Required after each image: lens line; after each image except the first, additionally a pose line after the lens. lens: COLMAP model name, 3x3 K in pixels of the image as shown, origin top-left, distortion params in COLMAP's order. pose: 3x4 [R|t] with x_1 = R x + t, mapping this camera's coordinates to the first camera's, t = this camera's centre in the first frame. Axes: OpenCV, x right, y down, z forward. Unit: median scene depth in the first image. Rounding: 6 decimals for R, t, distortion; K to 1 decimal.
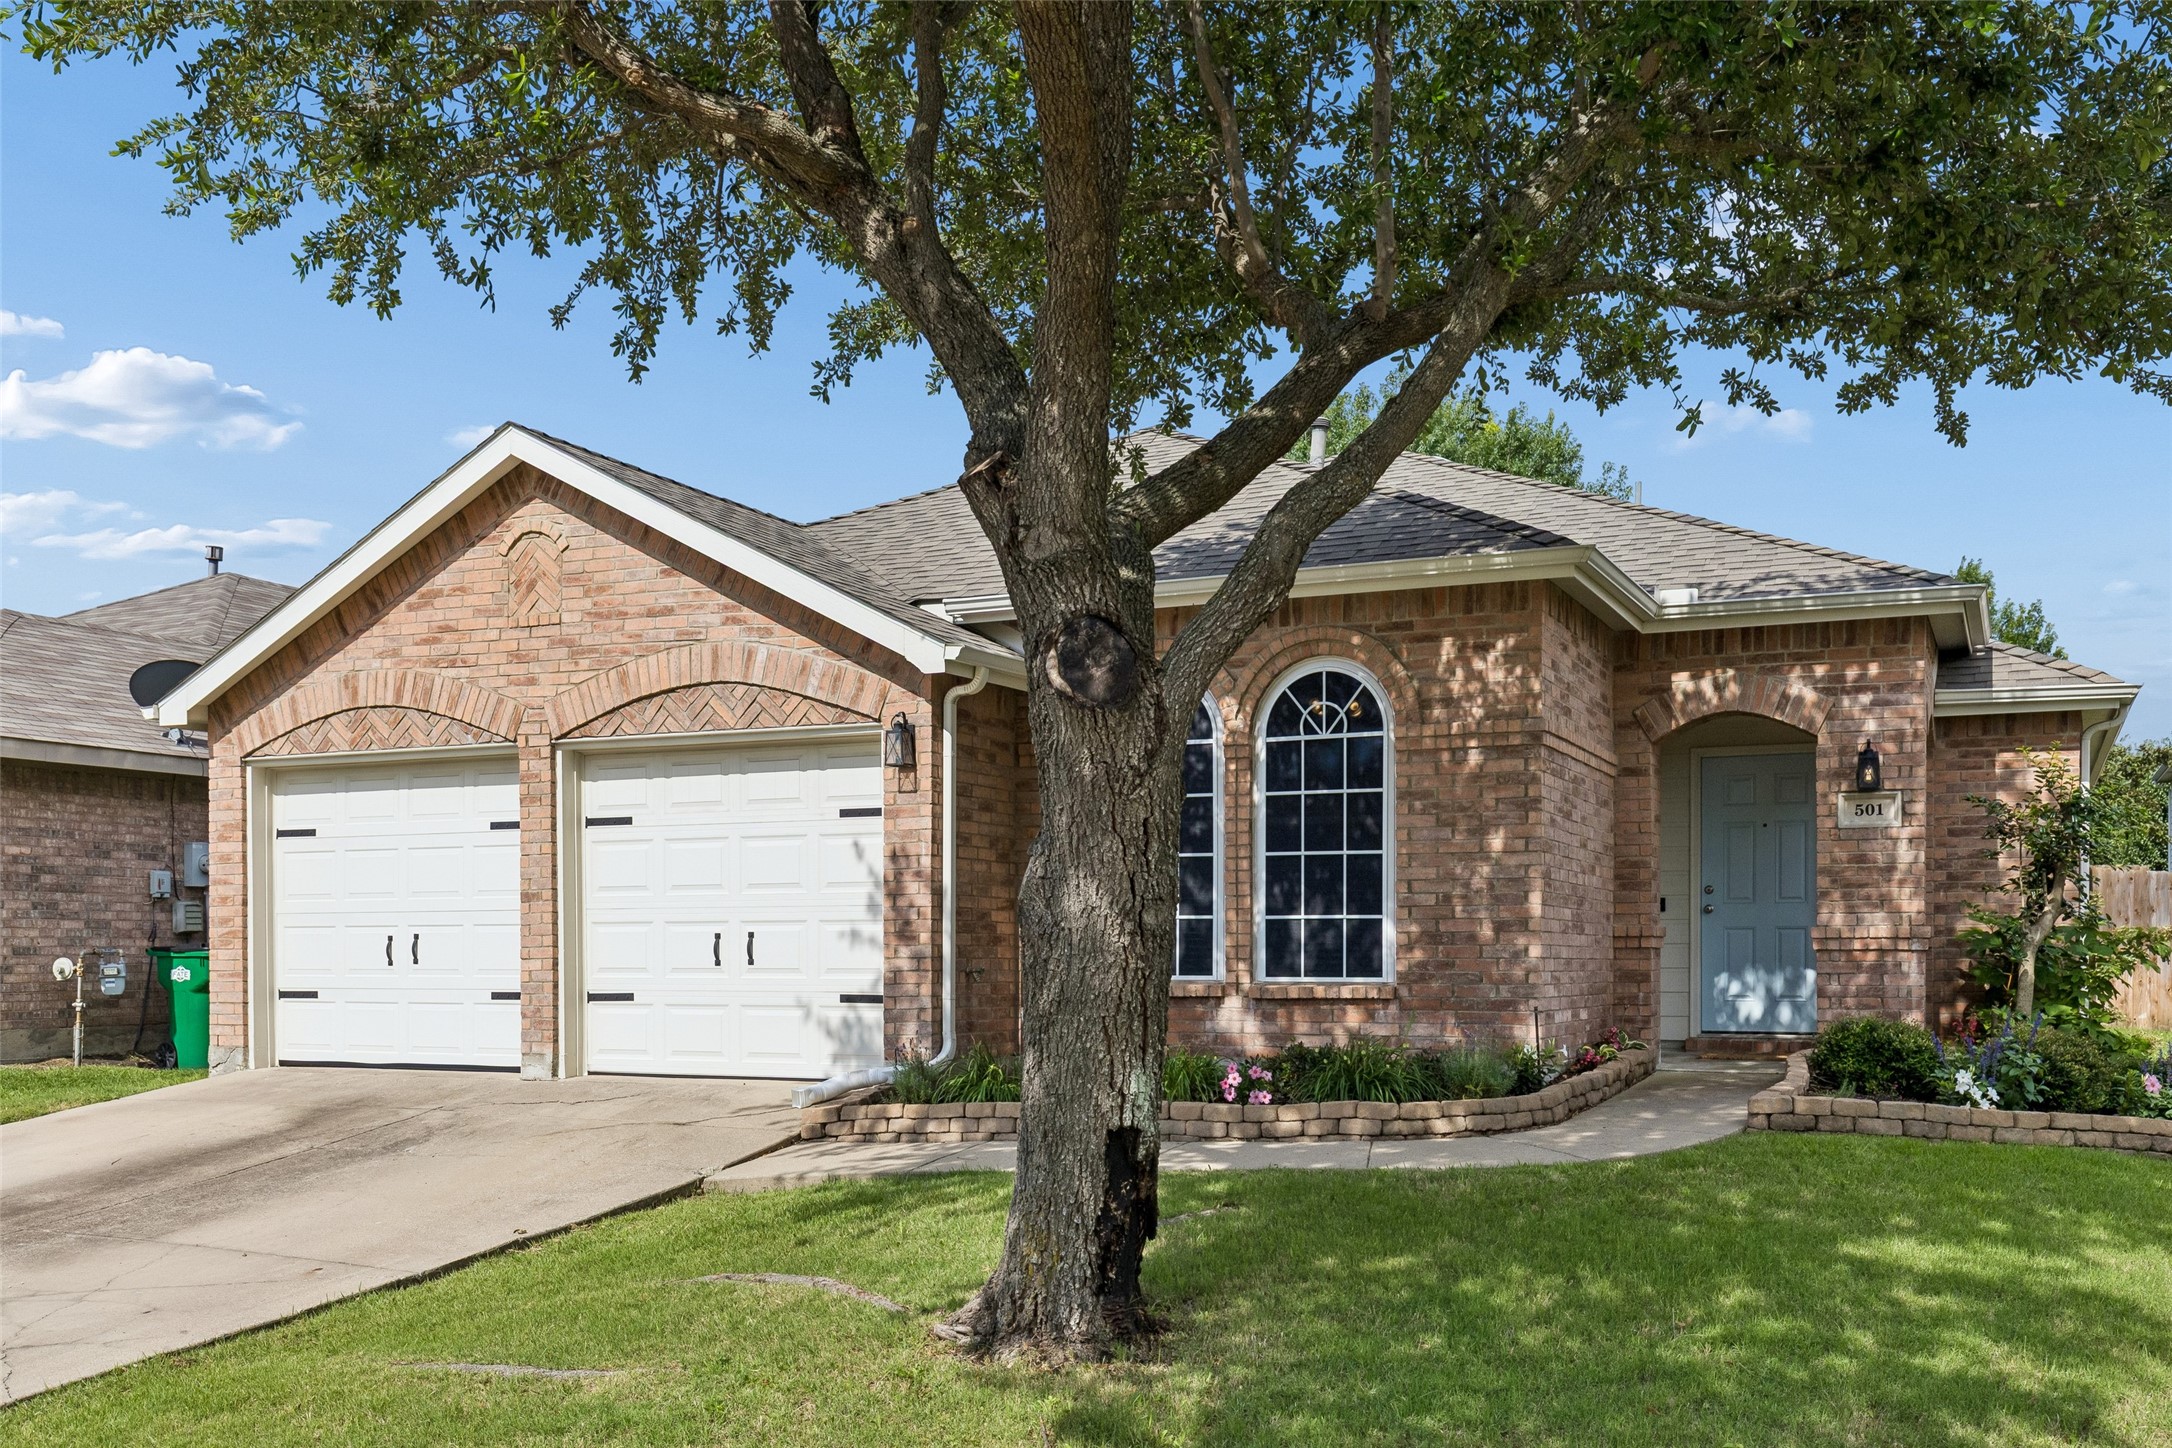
lens RADIAL K [[1956.4, 0, 1085.9], [0, 1956.4, 741.3], [0, 0, 1]] dist [0.018182, 0.009314]
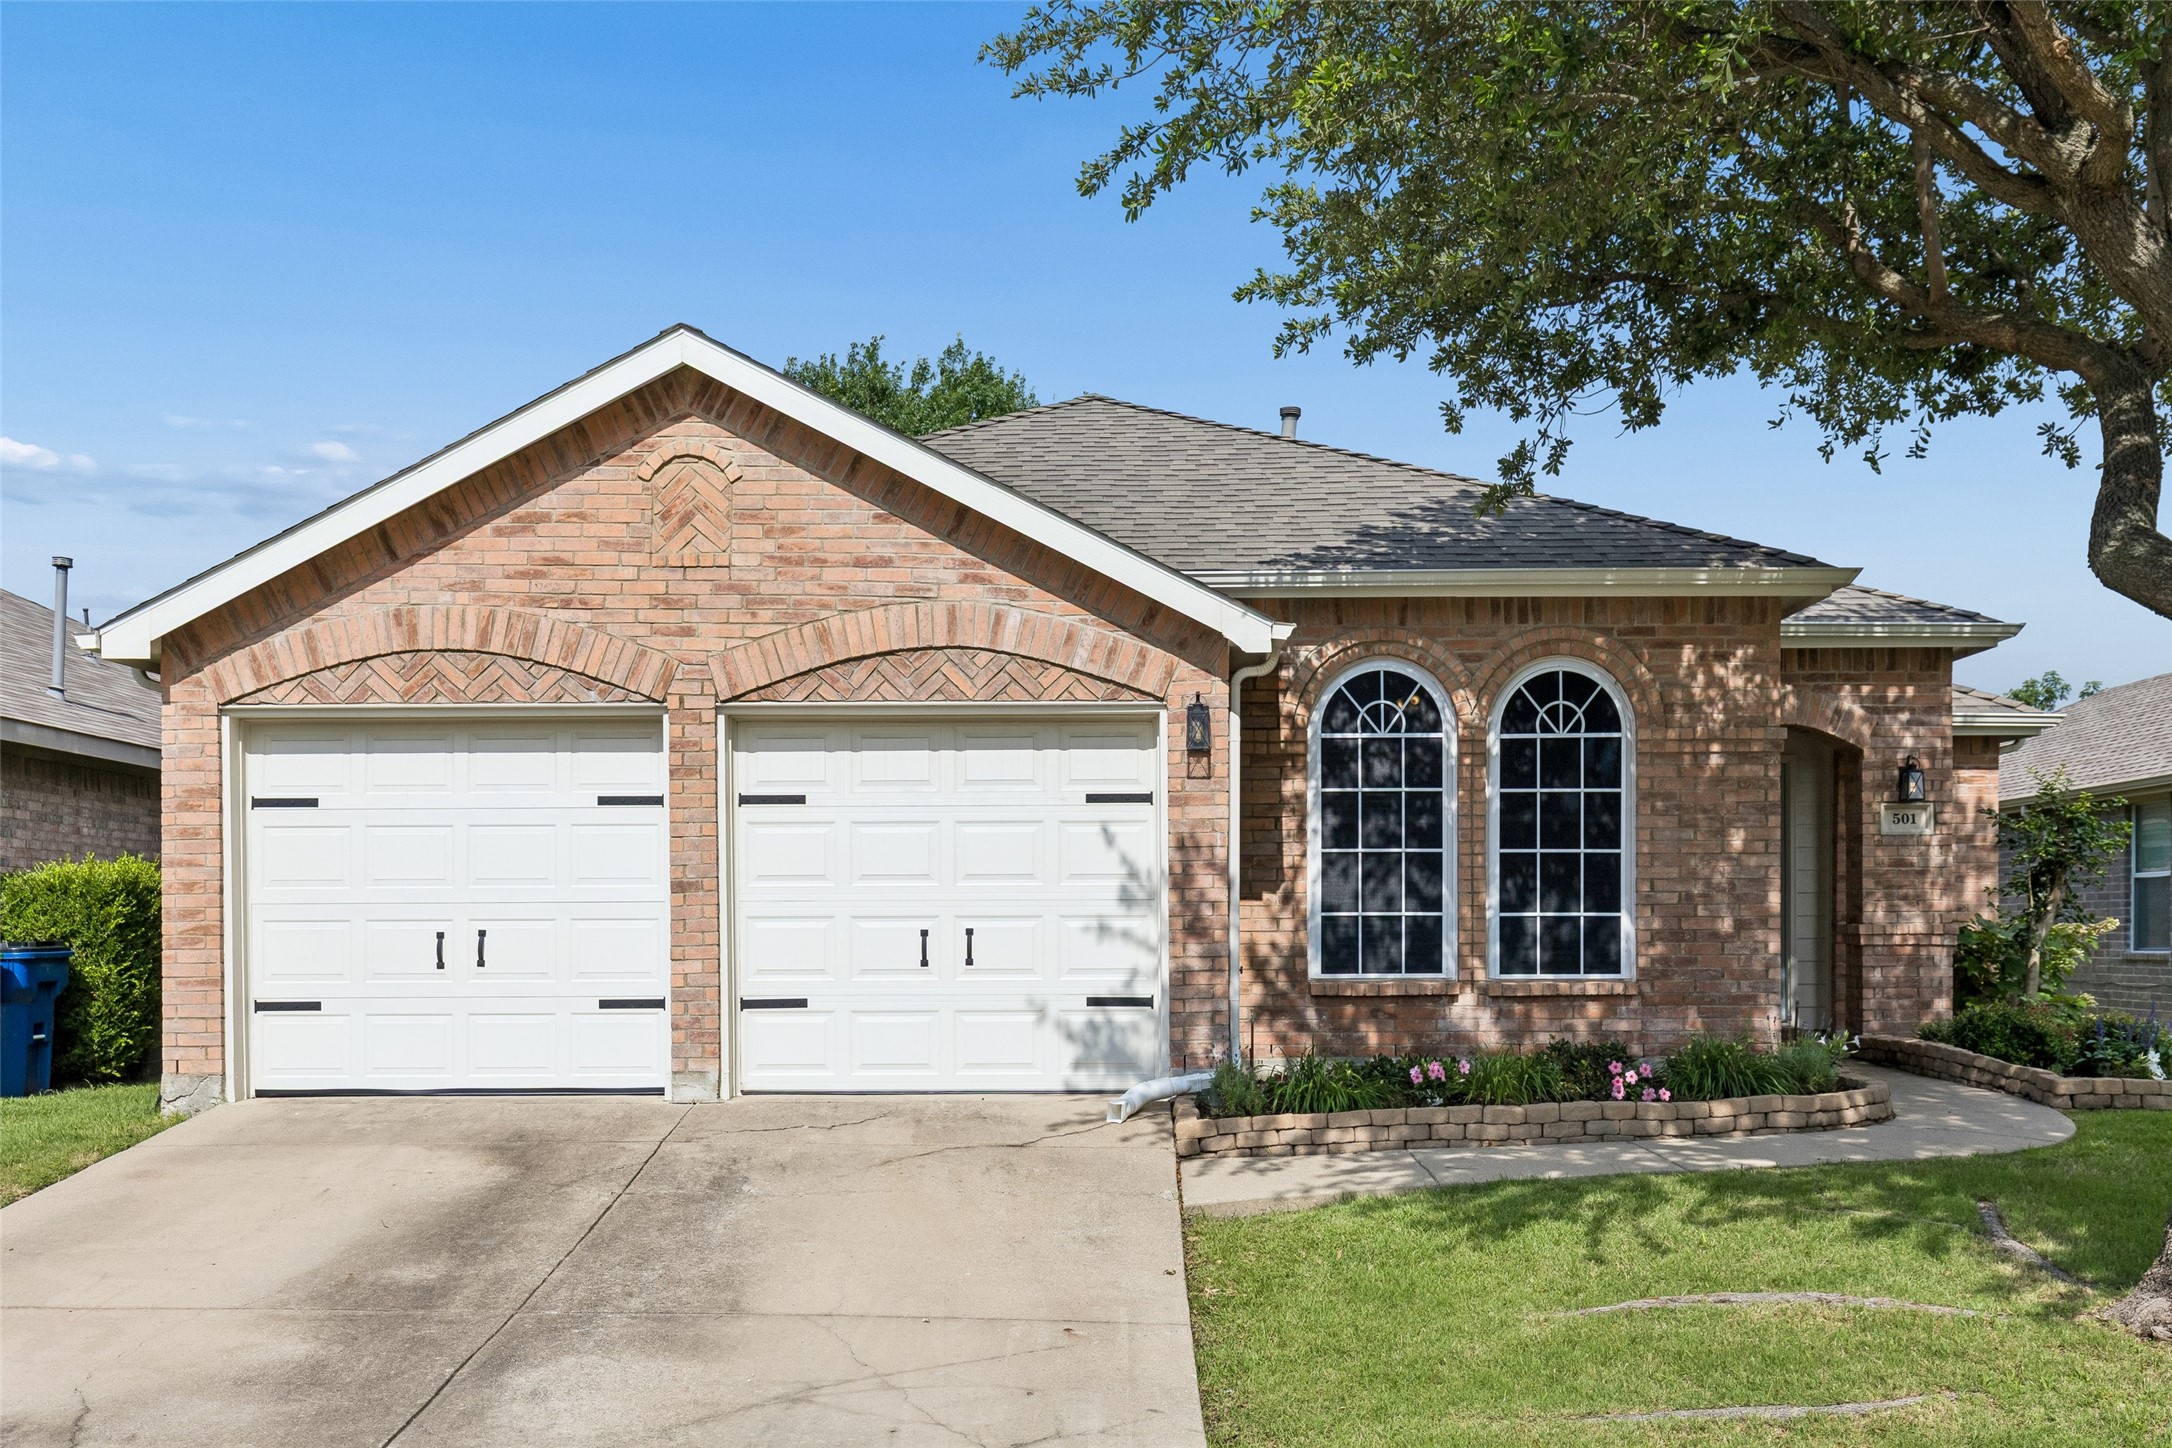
lens RADIAL K [[2040.5, 0, 1086.3], [0, 2040.5, 707.4], [0, 0, 1]] dist [0.029552, 0.000000]
pose [[0.913402, 0.043406, 0.404738, -0.502876], [-0.040462, 0.999056, -0.015828, 0.009477], [-0.405042, -0.001919, 0.914296, 0.127298]]
